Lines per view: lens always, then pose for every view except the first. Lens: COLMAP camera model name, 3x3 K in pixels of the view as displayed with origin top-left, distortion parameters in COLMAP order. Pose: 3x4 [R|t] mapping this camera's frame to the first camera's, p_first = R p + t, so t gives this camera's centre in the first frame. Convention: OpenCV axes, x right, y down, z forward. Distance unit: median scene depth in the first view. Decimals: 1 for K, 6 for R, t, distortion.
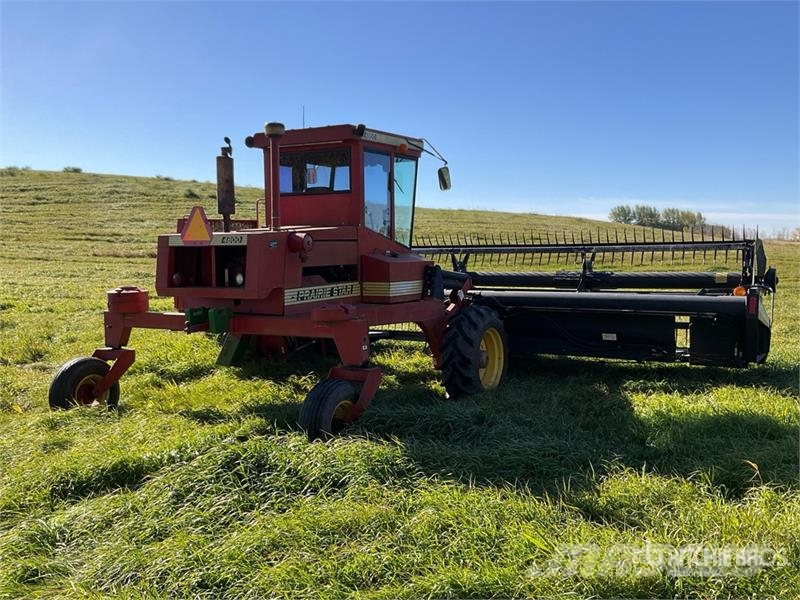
lens RADIAL K [[760.9, 0, 400.0], [0, 760.9, 300.0], [0, 0, 1]] dist [0.106971, -0.199850]
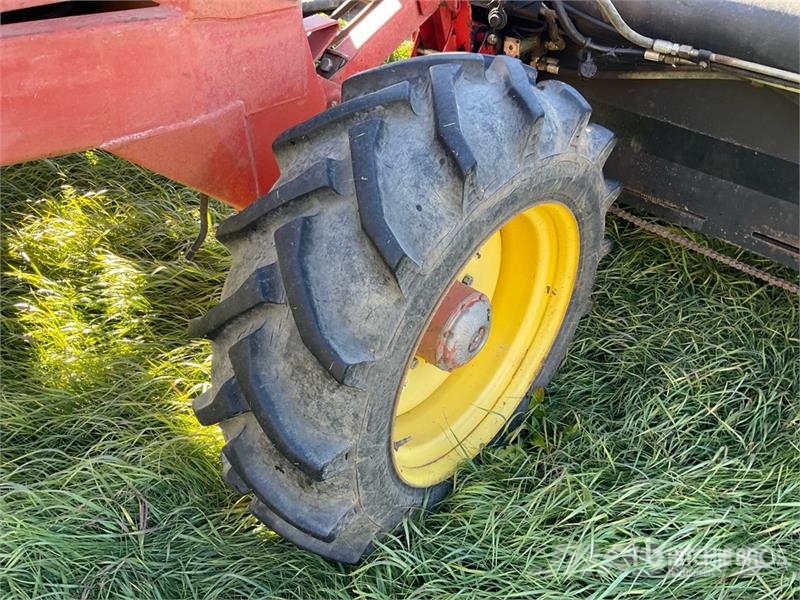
lens RADIAL K [[665.2, 0, 400.0], [0, 665.2, 300.0], [0, 0, 1]] dist [0.105037, -0.228007]
pose [[0.977491, 0.171744, -0.122534, 0.116424], [-0.076067, 0.828630, 0.554604, -0.032005], [0.196786, -0.532800, 0.823043, 0.868120]]
